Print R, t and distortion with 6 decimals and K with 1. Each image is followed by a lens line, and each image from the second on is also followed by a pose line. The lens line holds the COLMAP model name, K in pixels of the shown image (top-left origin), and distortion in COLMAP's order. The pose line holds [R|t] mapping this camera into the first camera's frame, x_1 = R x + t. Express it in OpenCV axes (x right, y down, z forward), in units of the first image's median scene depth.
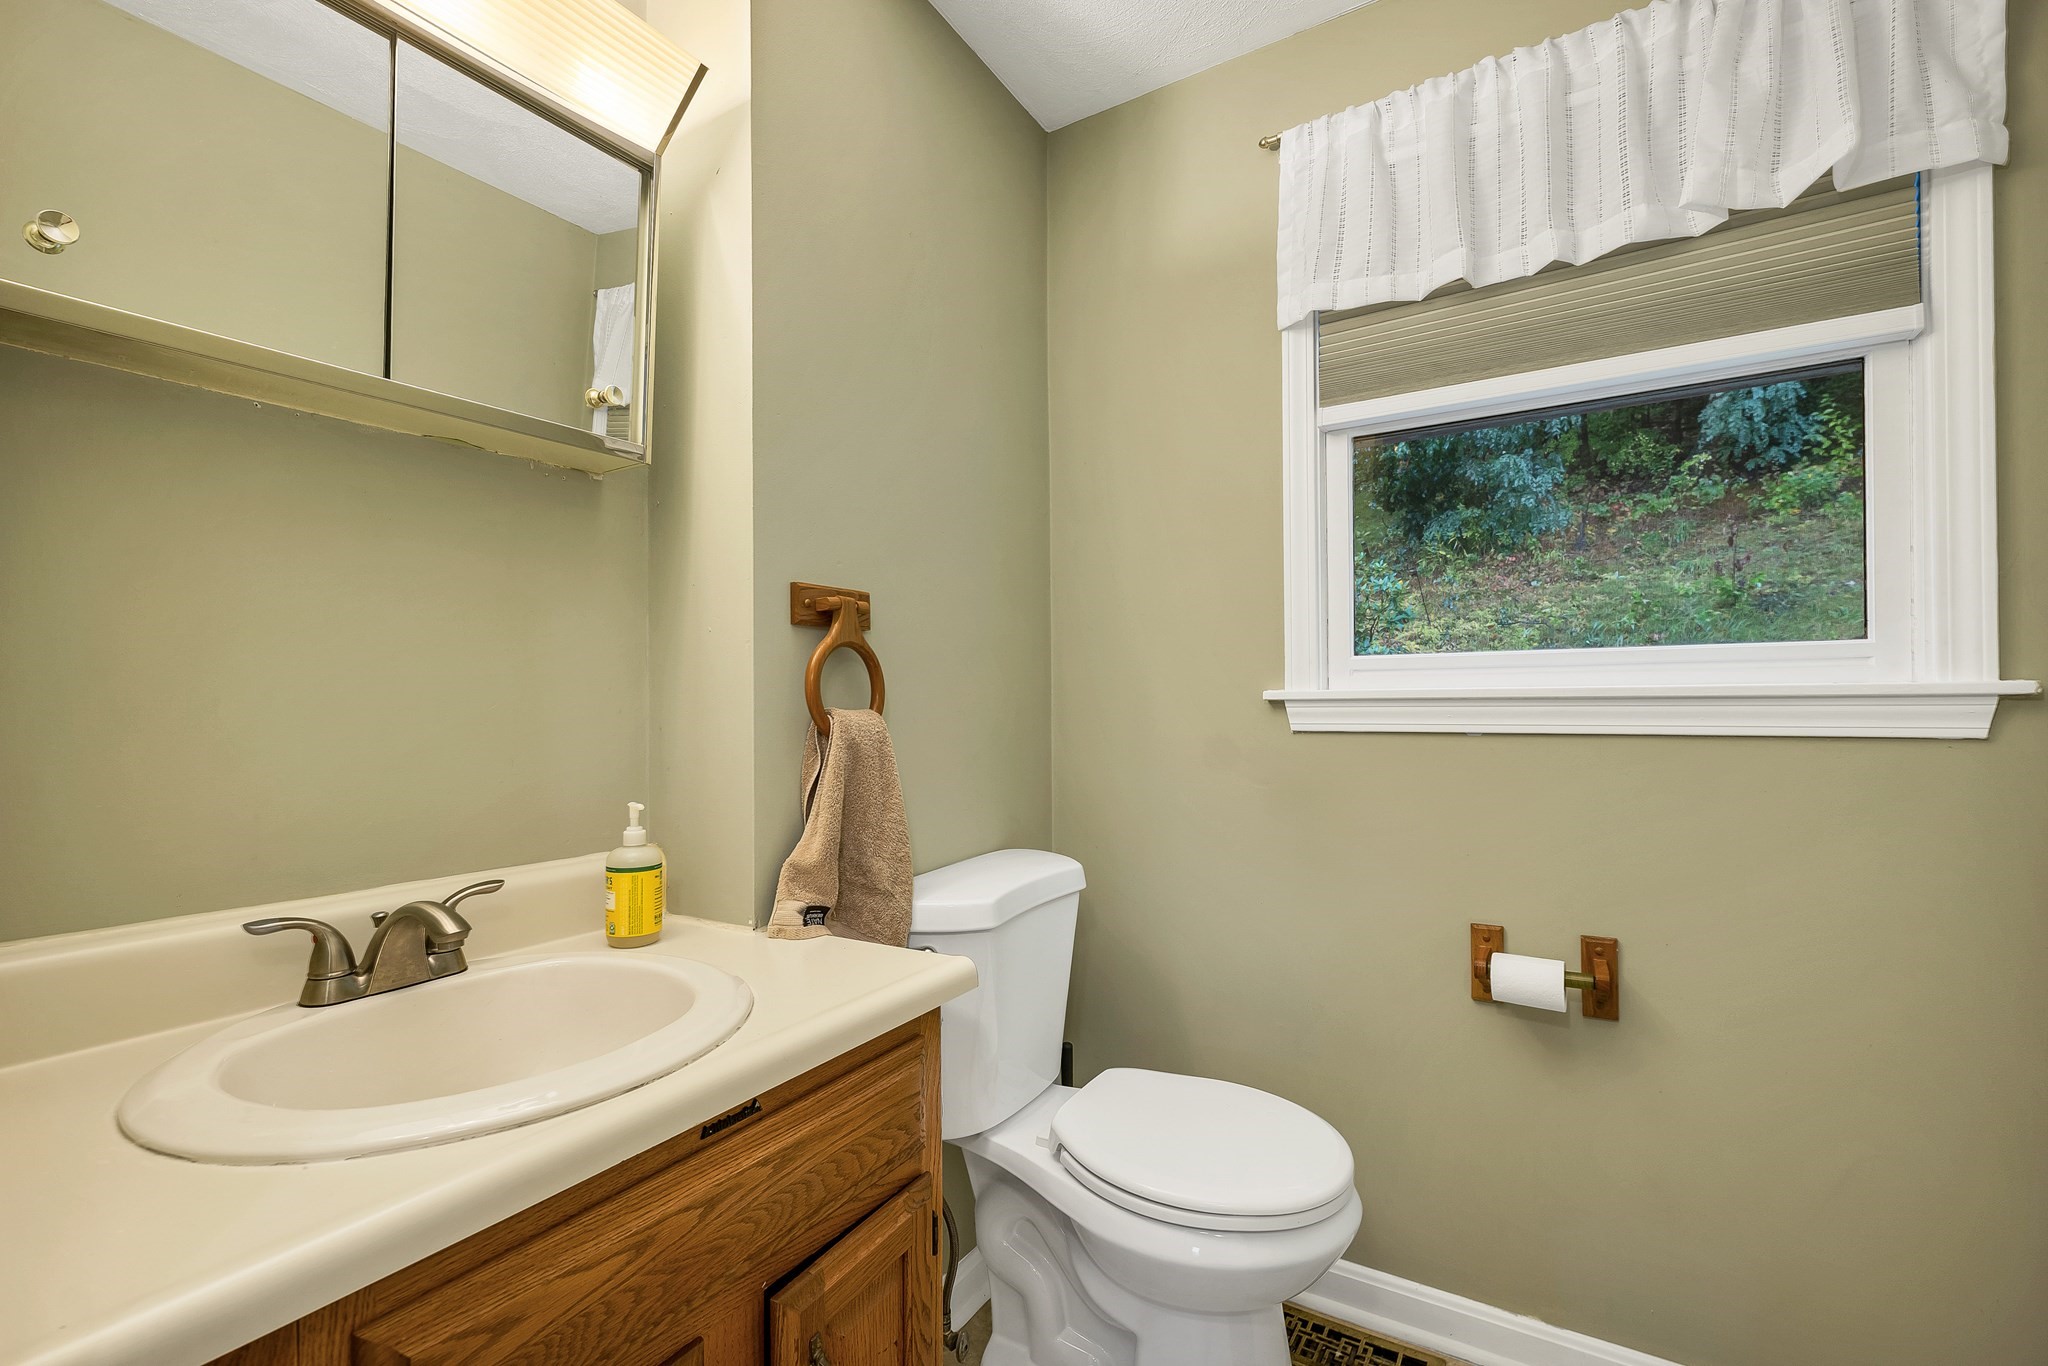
lens RADIAL K [[846.4, 0, 1030.2], [0, 846.4, 690.0], [0, 0, 1]] dist [0.009922, 0.000428]
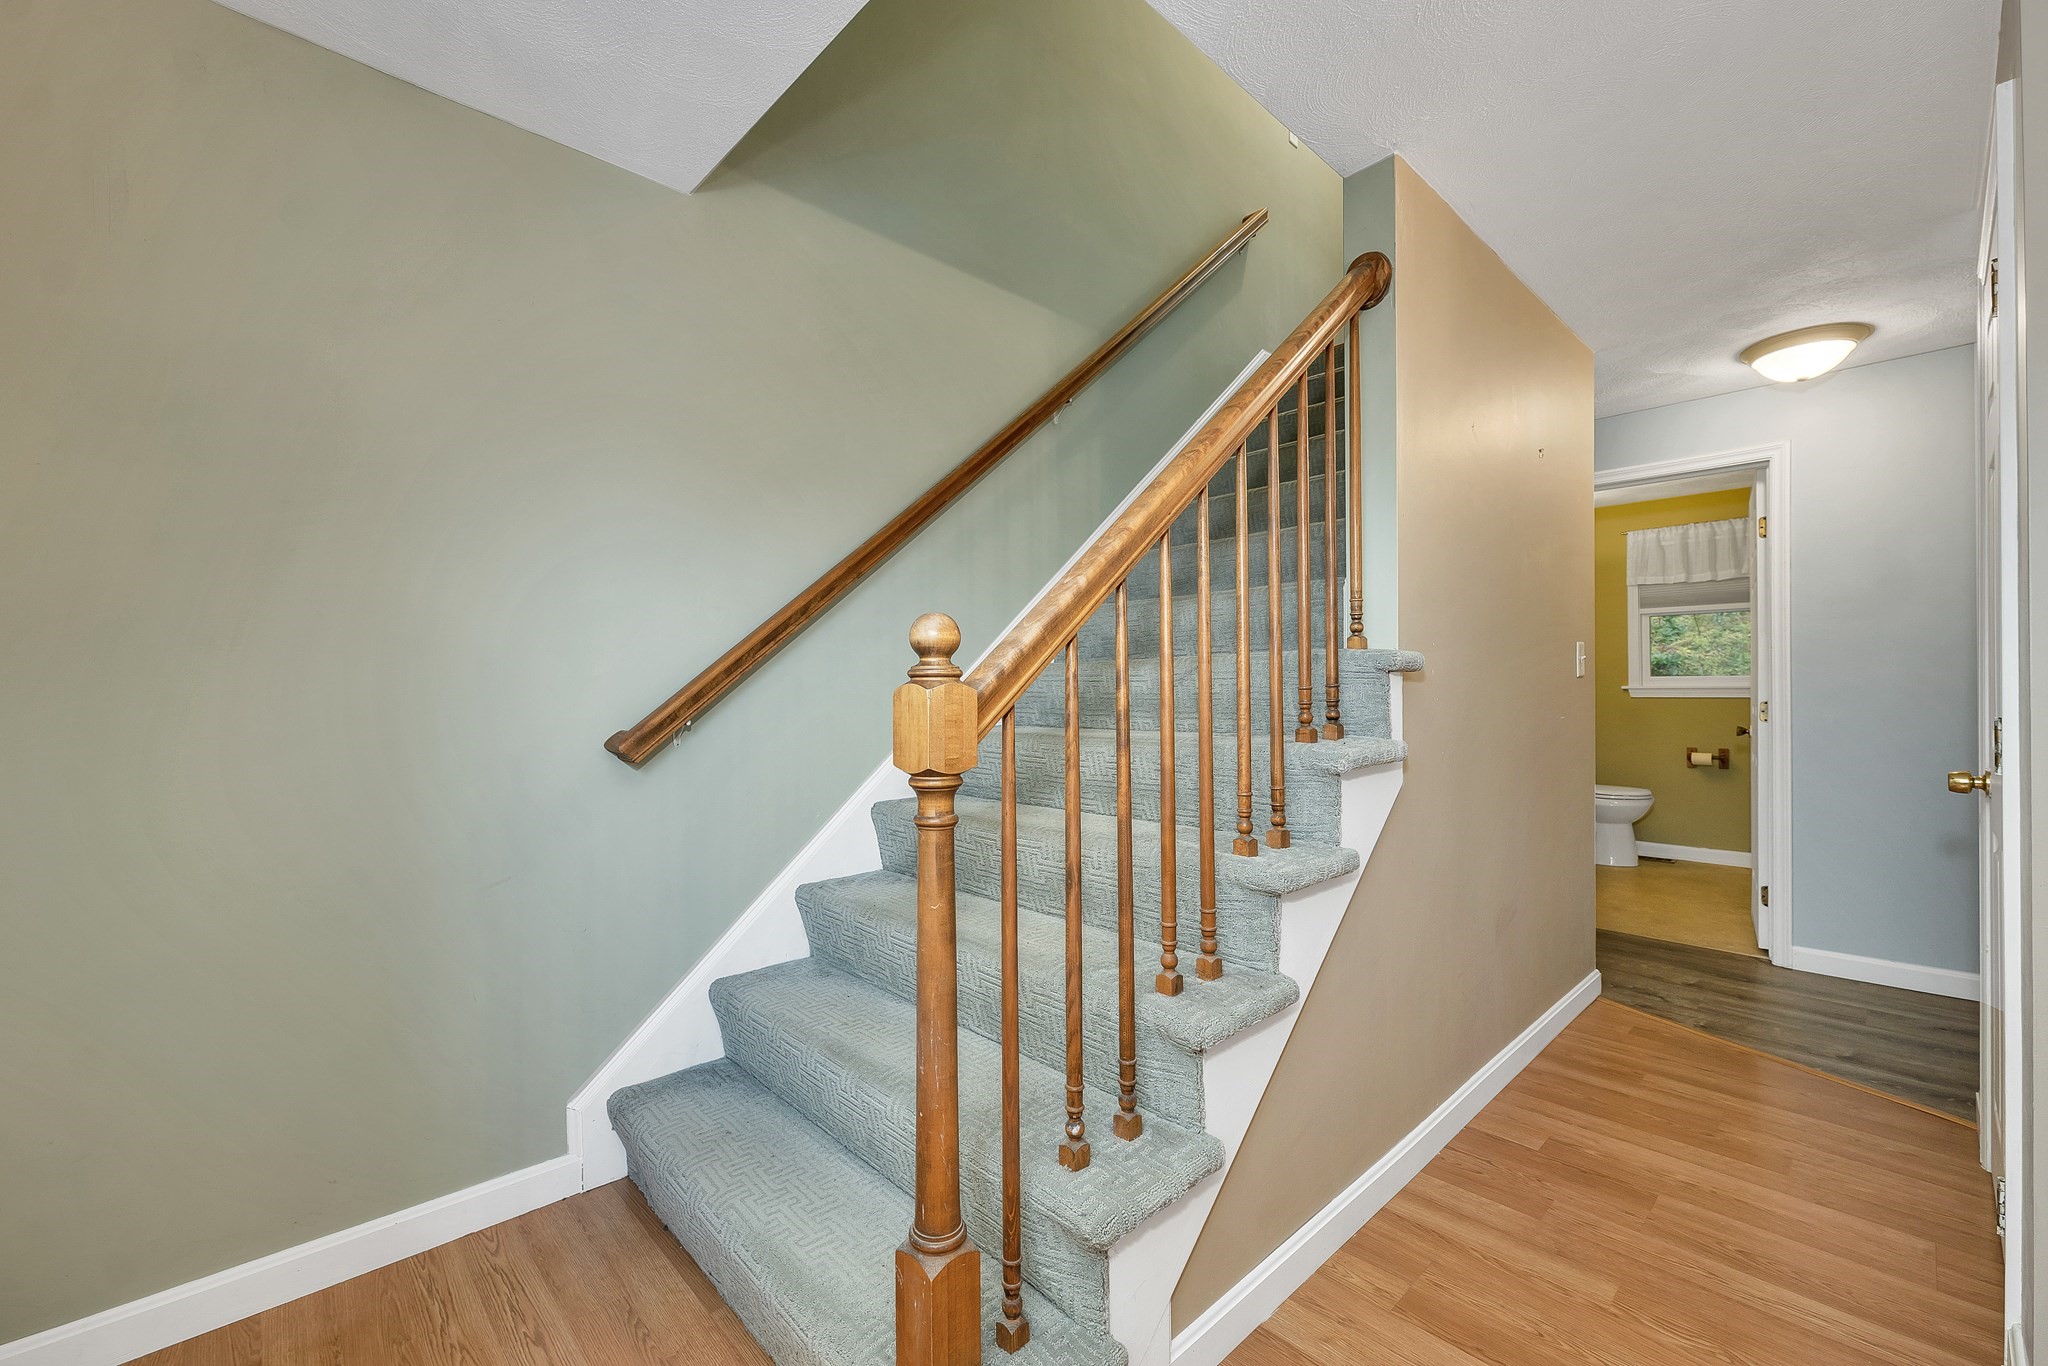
lens RADIAL K [[846.4, 0, 1018.6], [0, 846.4, 677.0], [0, 0, 1]] dist [0.009922, 0.000428]
pose [[0.968790, 0.000362, -0.247882, -1.411013], [-0.000836, 0.999998, -0.001804, -0.033950], [0.247881, 0.001955, 0.968789, -3.372310]]
